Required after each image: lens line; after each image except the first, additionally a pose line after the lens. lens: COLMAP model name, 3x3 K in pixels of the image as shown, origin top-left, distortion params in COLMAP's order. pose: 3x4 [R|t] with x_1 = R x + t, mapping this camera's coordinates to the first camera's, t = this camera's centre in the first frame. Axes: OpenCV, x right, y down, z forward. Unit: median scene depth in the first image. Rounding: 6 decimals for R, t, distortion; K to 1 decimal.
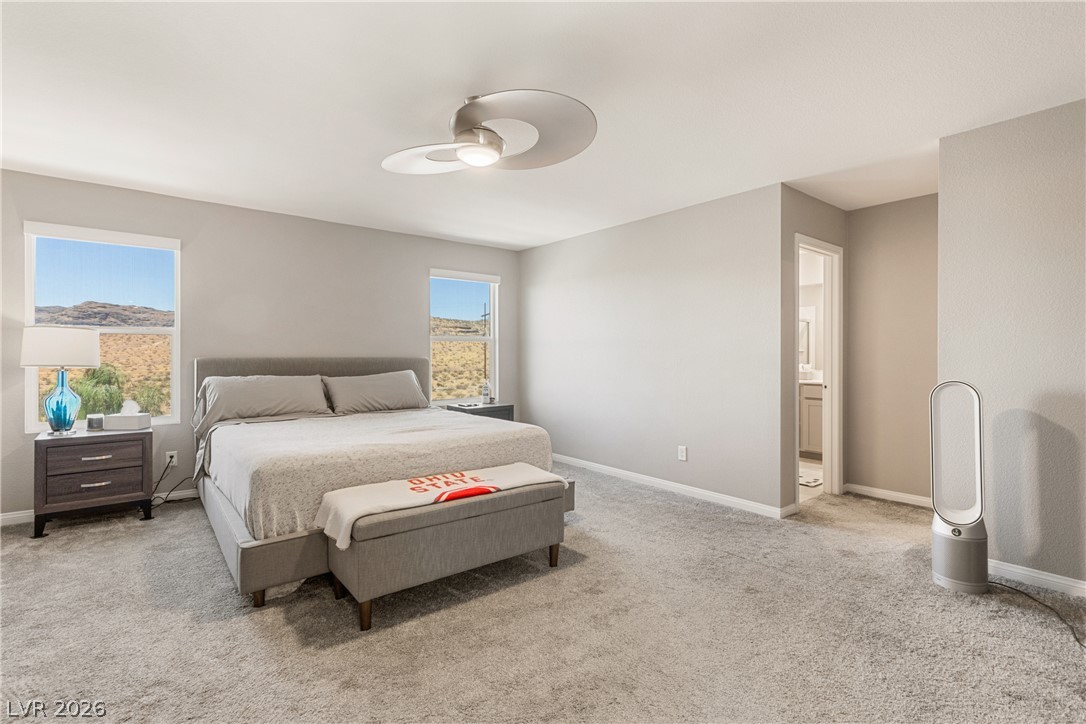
lens RADIAL K [[507.7, 0, 543.0], [0, 507.7, 362.0], [0, 0, 1]] dist [0.003300, 0.000021]
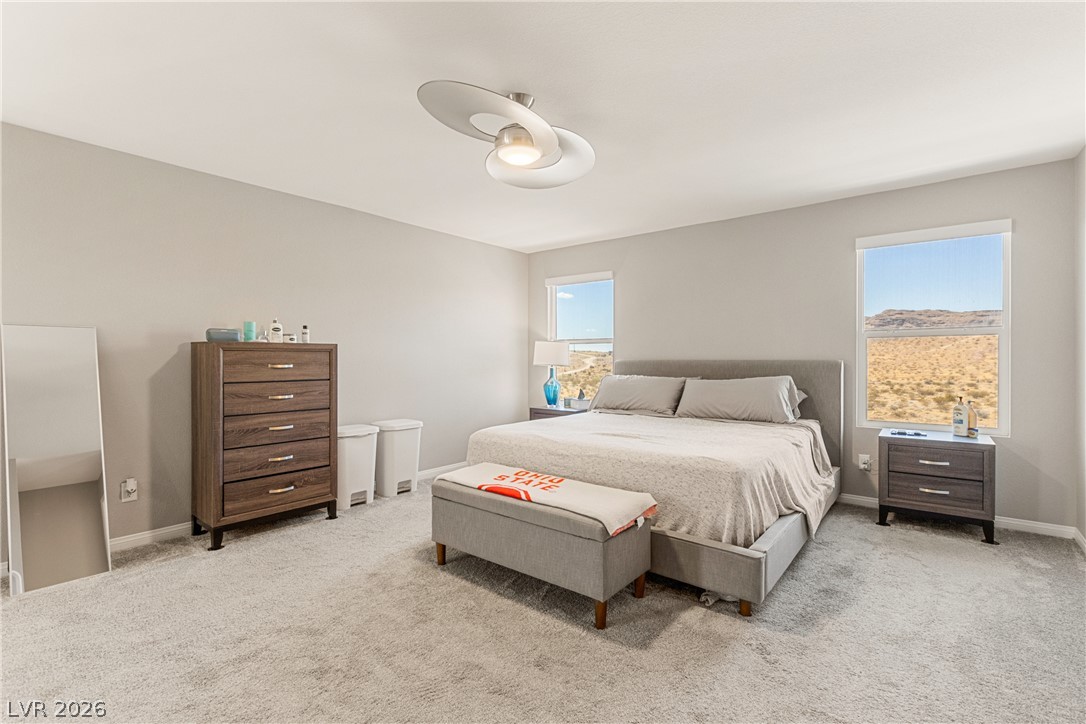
lens RADIAL K [[510.2, 0, 534.4], [0, 510.2, 367.5], [0, 0, 1]] dist [0.003059, -0.001037]
pose [[0.197366, 0.014717, -0.980219, 0.387383], [-0.011073, 0.999857, 0.012782, -0.002820], [0.980267, 0.008331, 0.197501, 0.379112]]
